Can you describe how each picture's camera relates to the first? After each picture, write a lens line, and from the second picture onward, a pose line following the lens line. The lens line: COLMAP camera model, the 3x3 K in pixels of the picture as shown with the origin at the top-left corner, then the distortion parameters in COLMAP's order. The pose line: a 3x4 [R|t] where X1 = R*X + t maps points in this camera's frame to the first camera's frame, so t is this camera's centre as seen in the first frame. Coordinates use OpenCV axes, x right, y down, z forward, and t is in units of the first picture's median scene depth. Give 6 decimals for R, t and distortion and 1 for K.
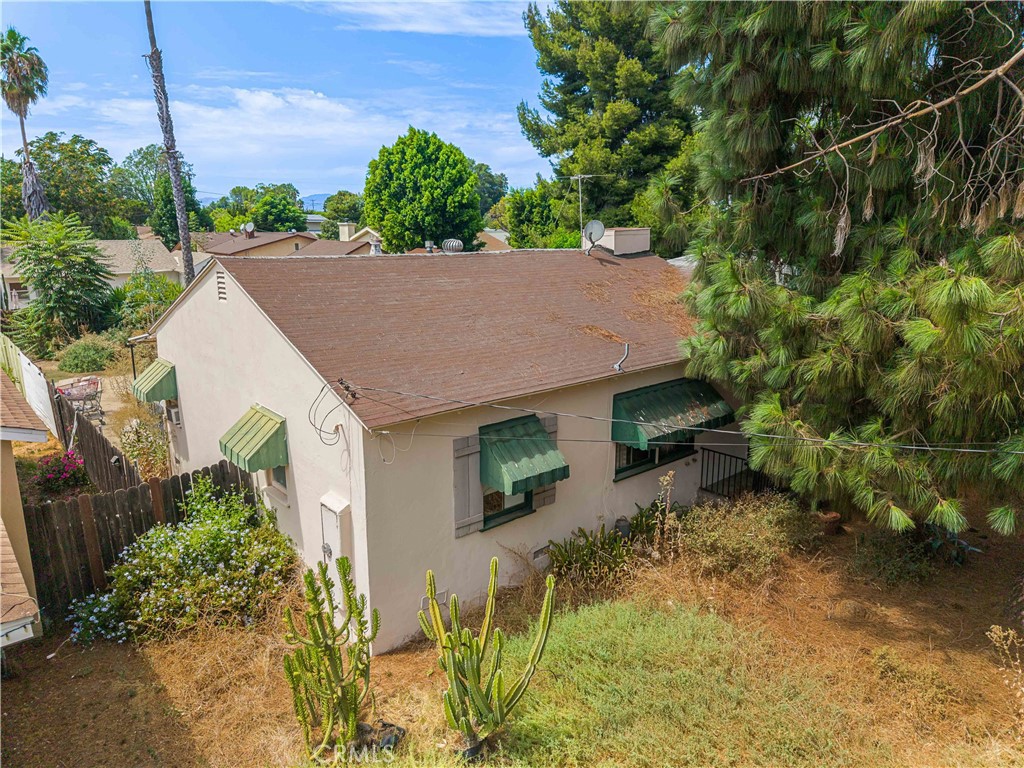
lens RADIAL K [[686.5, 0, 509.8], [0, 686.5, 381.8], [0, 0, 1]] dist [0.004529, 0.000037]
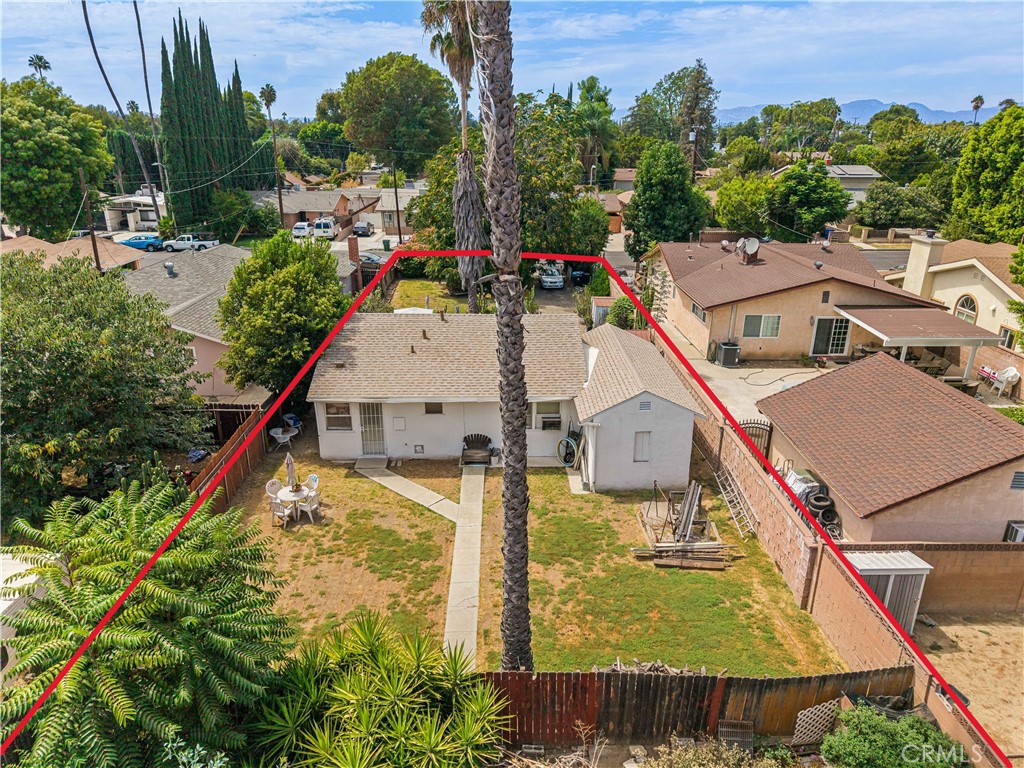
lens RADIAL K [[686.5, 0, 509.8], [0, 686.5, 381.8], [0, 0, 1]] dist [0.004529, 0.000037]
pose [[0.752596, 0.233484, -0.615698, -0.058456], [-0.157376, 0.971707, 0.176121, -0.074335], [0.639399, -0.035652, 0.768048, 0.172407]]
